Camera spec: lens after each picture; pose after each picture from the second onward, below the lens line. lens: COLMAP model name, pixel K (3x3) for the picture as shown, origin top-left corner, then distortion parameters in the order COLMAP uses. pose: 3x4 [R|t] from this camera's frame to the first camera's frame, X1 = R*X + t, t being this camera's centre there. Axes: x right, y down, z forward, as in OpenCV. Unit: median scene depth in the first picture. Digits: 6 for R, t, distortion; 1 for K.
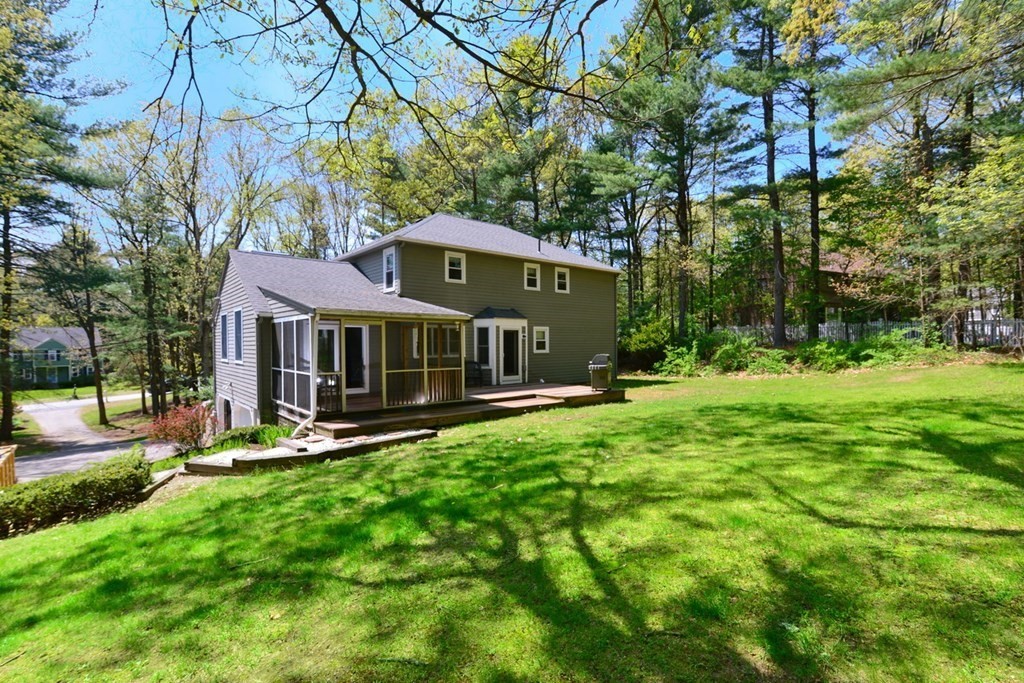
lens RADIAL K [[470.8, 0, 508.9], [0, 470.8, 341.0], [0, 0, 1]] dist [-0.017346, 0.001089]
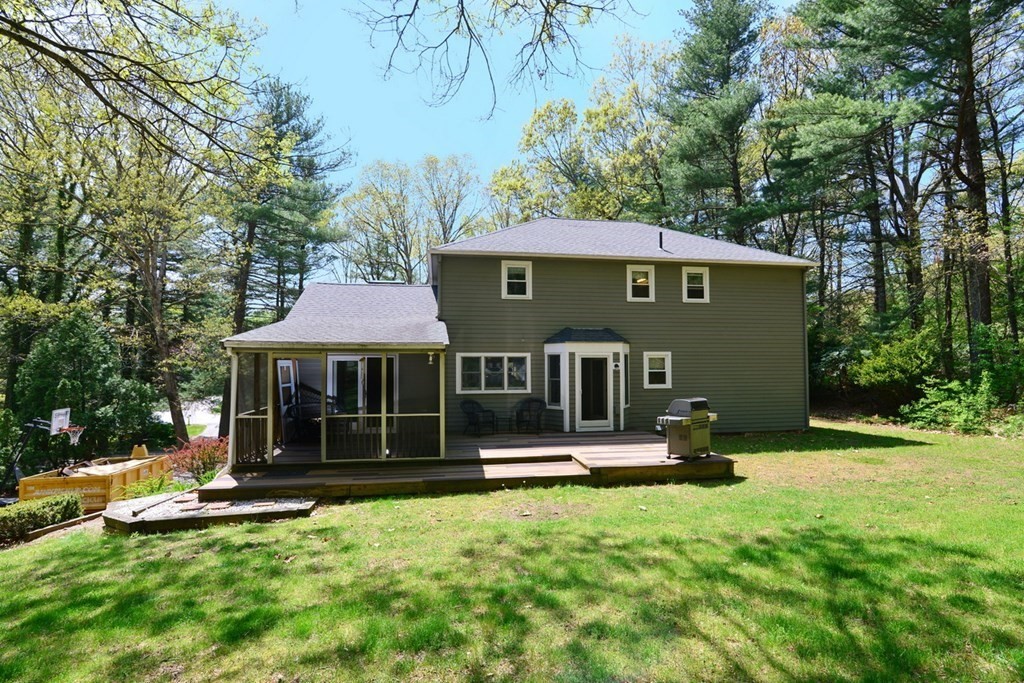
lens RADIAL K [[470.8, 0, 513.8], [0, 470.8, 343.4], [0, 0, 1]] dist [-0.017346, 0.001089]
pose [[0.857204, -0.019355, -0.514613, 0.272497], [0.001458, 0.999381, -0.035158, -0.019930], [0.514975, 0.029387, 0.856701, 0.299686]]
